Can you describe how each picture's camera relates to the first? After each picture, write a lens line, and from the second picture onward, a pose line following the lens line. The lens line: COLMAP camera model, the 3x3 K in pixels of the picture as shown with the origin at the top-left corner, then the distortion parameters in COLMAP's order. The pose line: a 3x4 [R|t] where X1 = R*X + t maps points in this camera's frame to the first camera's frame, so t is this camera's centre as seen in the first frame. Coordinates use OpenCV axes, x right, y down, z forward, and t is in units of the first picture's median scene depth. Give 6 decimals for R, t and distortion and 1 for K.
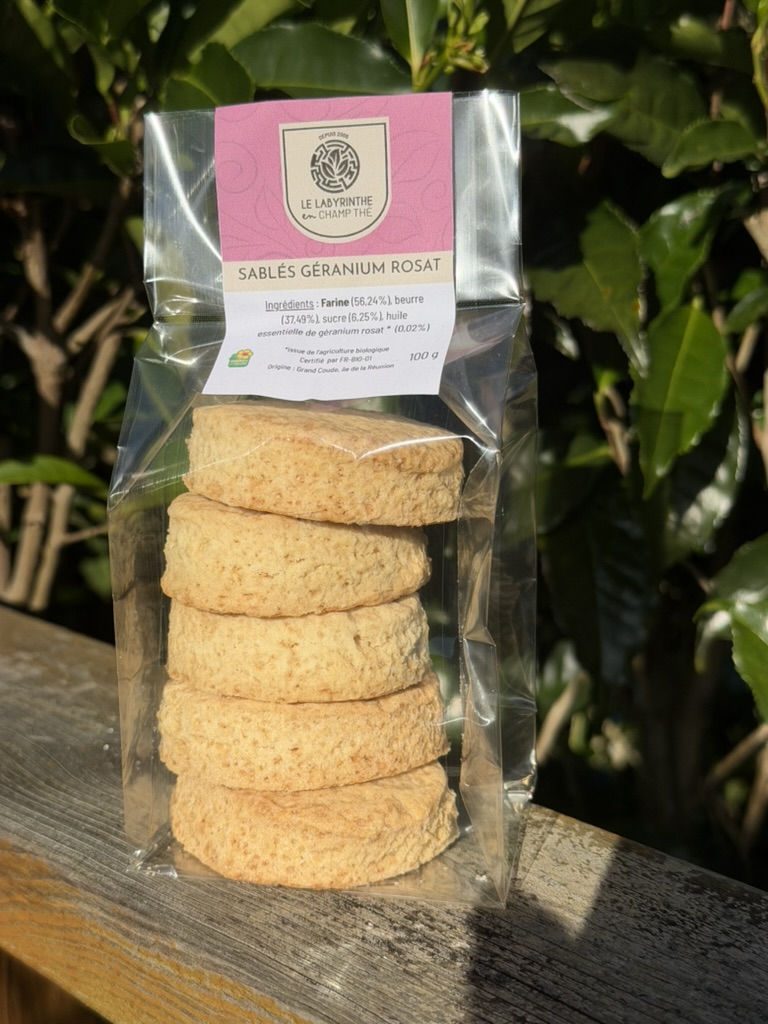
lens RADIAL K [[1339.0, 0, 384.0], [0, 1339.0, 512.0], [0, 0, 1]] dist [0.164183, -0.484579]
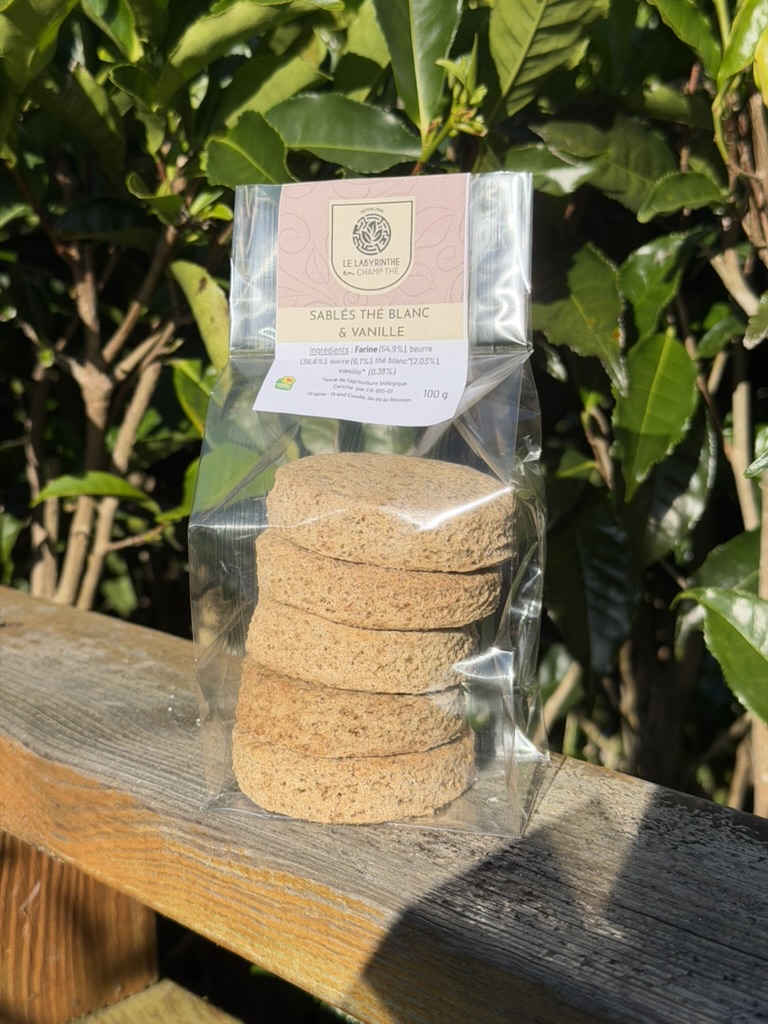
lens RADIAL K [[1339.0, 0, 384.0], [0, 1339.0, 512.0], [0, 0, 1]] dist [0.164183, -0.484579]
pose [[0.999930, -0.008736, 0.007945, -0.021670], [0.008952, 0.999581, -0.027530, 0.029129], [-0.007701, 0.027599, 0.999589, -0.143216]]
